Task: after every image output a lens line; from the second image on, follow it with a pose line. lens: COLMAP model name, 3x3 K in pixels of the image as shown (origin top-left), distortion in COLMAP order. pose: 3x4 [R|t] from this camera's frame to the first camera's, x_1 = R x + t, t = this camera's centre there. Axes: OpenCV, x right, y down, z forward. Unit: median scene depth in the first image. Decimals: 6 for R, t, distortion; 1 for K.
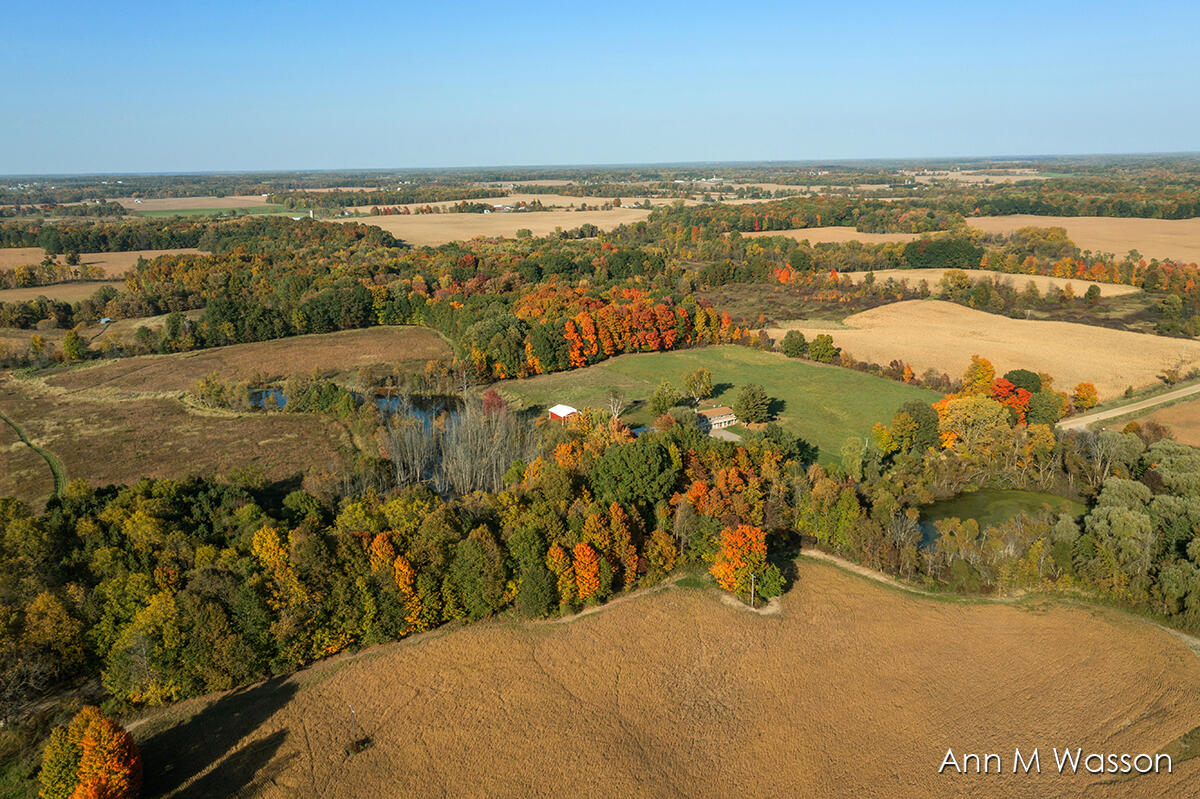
lens RADIAL K [[942.3, 0, 600.0], [0, 942.3, 399.5], [0, 0, 1]] dist [0.000621, 0.010537]
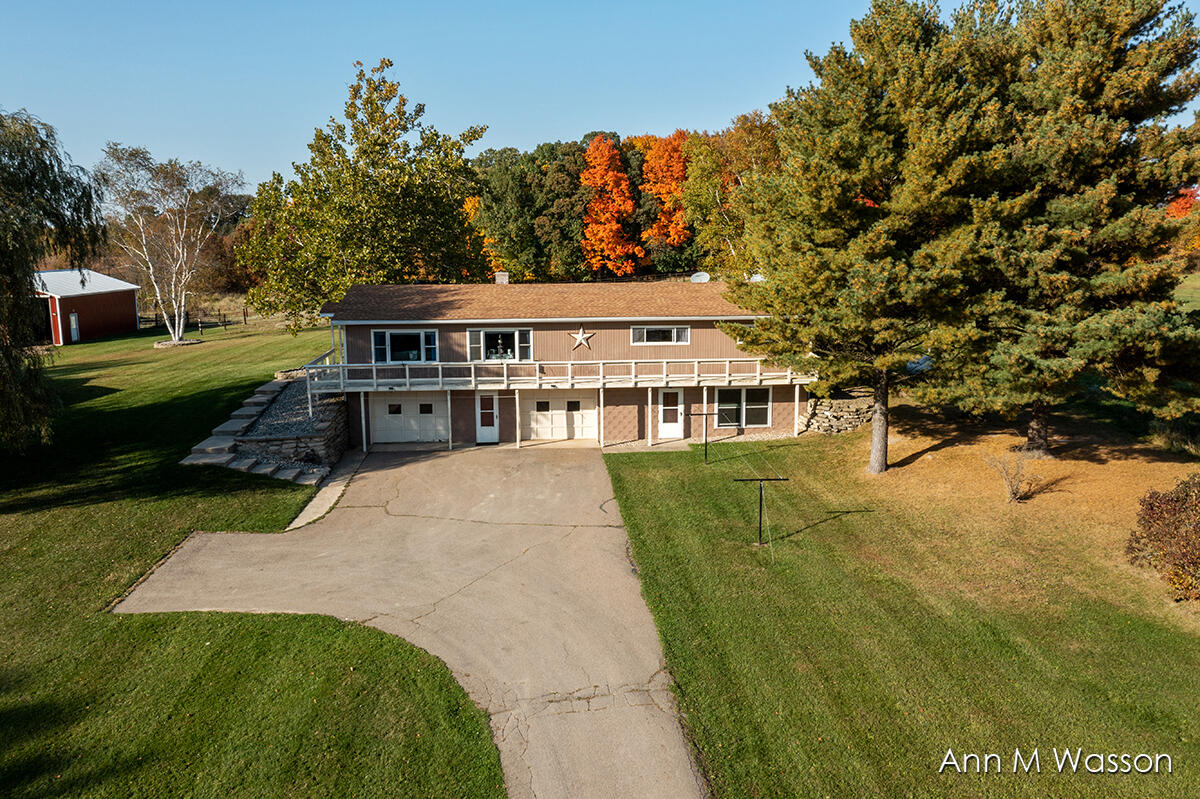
lens RADIAL K [[942.3, 0, 600.0], [0, 942.3, 399.5], [0, 0, 1]] dist [0.000621, 0.010537]
pose [[0.874663, 0.095835, -0.475163, 0.109498], [-0.131575, 0.990397, -0.042446, 0.019227], [0.466532, 0.099646, 0.878874, 0.585413]]
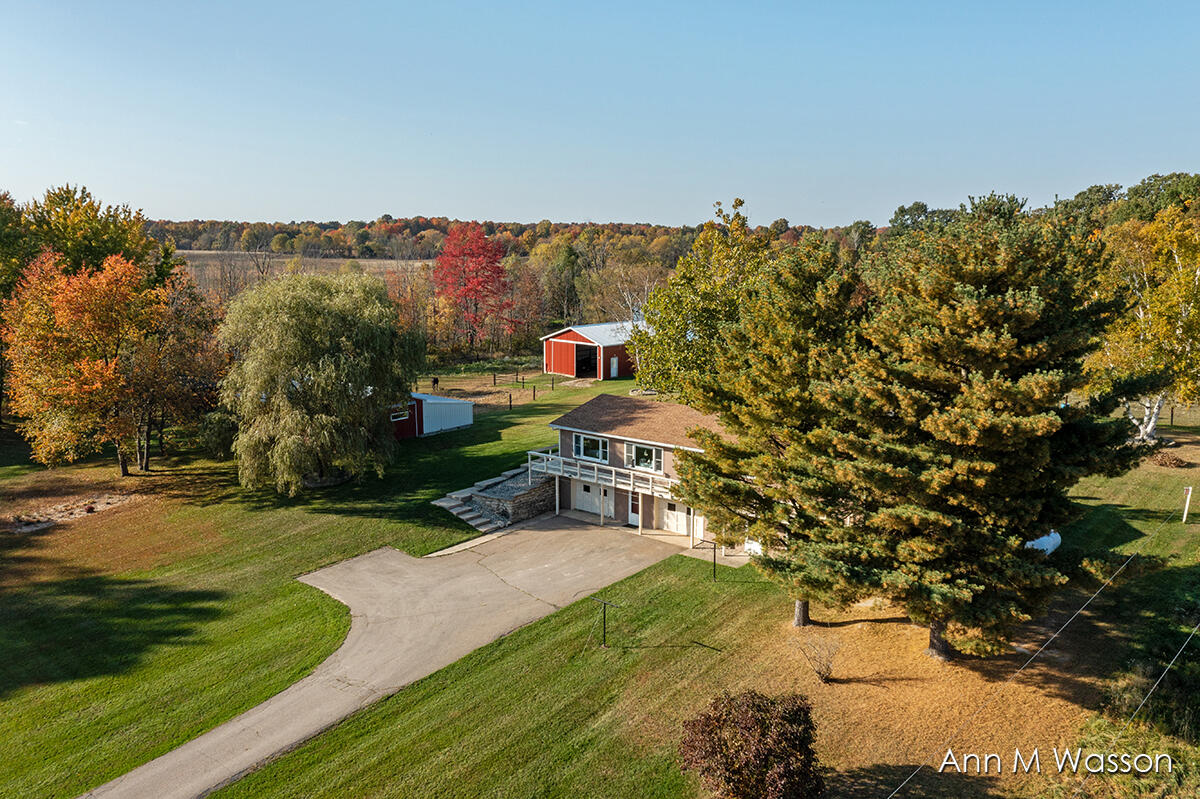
lens RADIAL K [[942.3, 0, 600.0], [0, 942.3, 399.5], [0, 0, 1]] dist [0.000621, 0.010537]
pose [[0.296334, 0.182440, -0.937498, 0.150937], [-0.243497, 0.963581, 0.110548, 0.000590], [0.923523, 0.195519, 0.329965, 0.603983]]
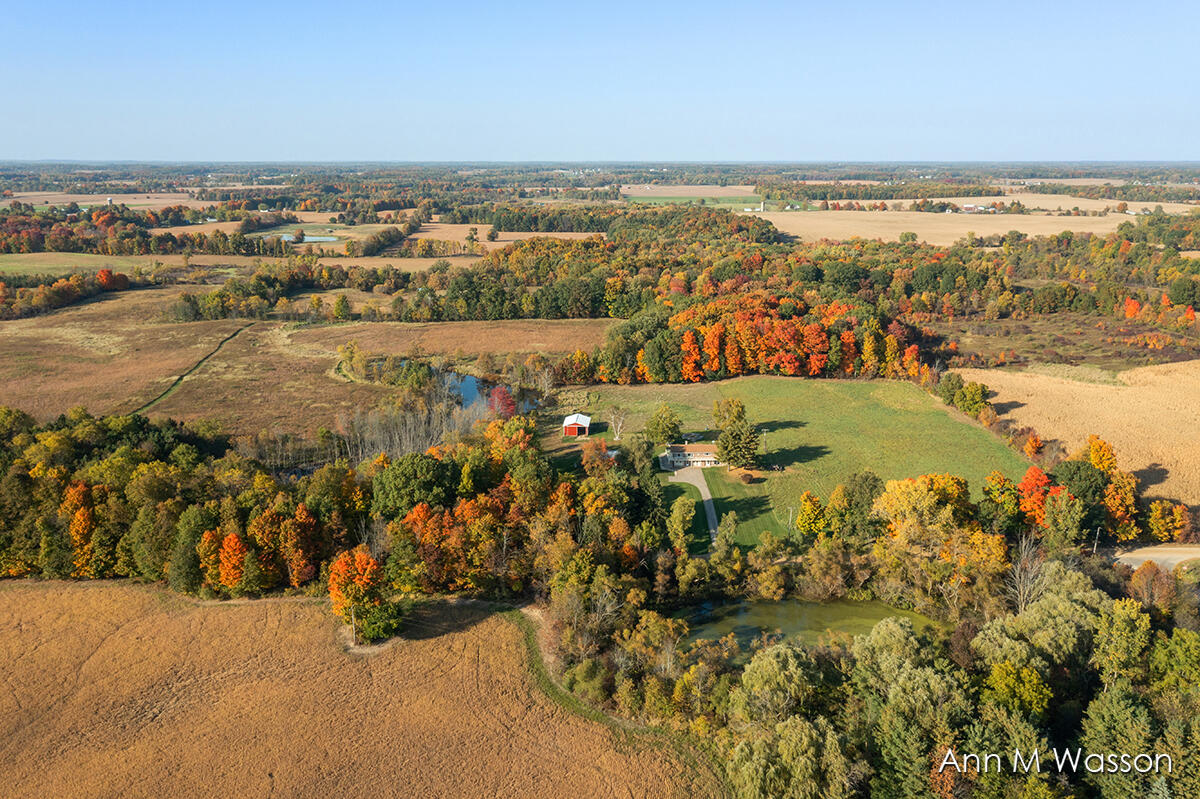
lens RADIAL K [[971.1, 0, 600.0], [0, 971.1, 399.5], [0, 0, 1]] dist [0.006784, 0.001893]
pose [[0.848994, 0.144310, -0.508315, 0.317613], [-0.143860, 0.988772, 0.040436, -0.034718], [0.508443, 0.038796, 0.860221, 0.111158]]
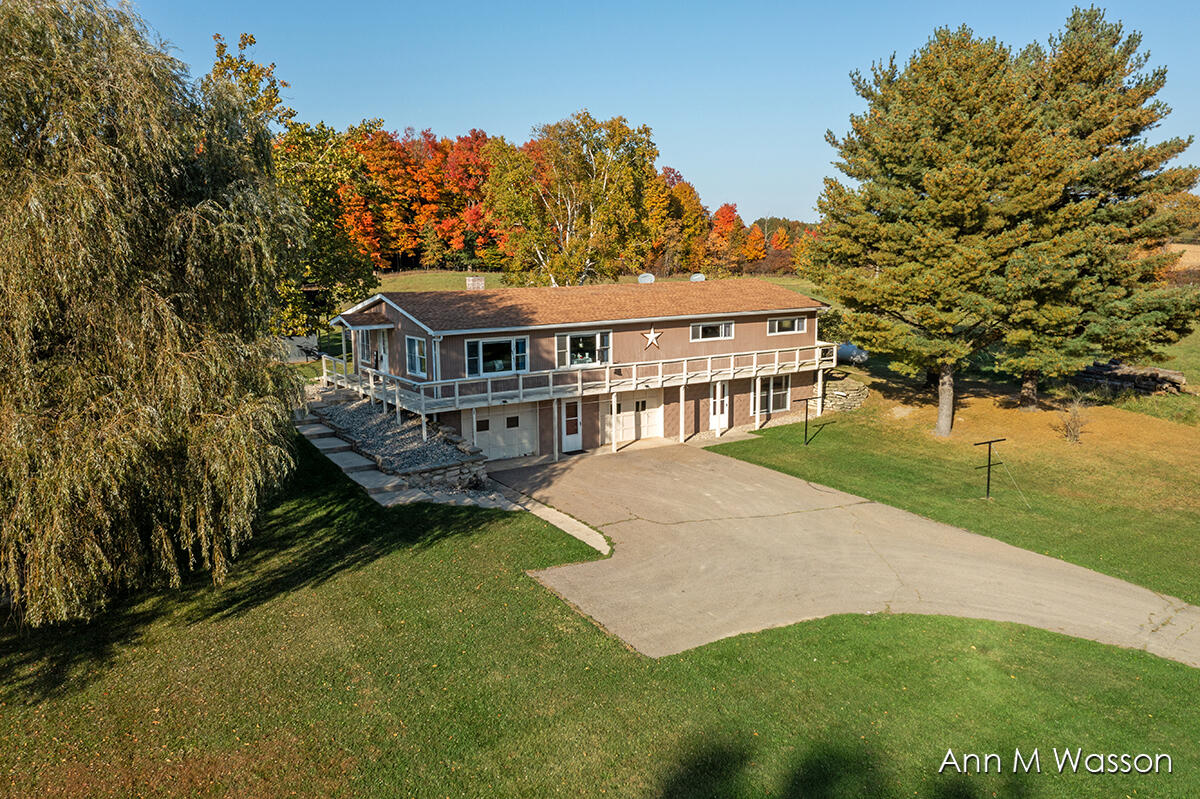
lens RADIAL K [[942.3, 0, 600.0], [0, 942.3, 399.5], [0, 0, 1]] dist [0.000621, 0.010537]
pose [[0.999949, 0.008549, 0.005358, 0.074721], [-0.008035, 0.995951, -0.089543, 0.022465], [-0.006102, 0.089496, 0.995969, 0.577124]]
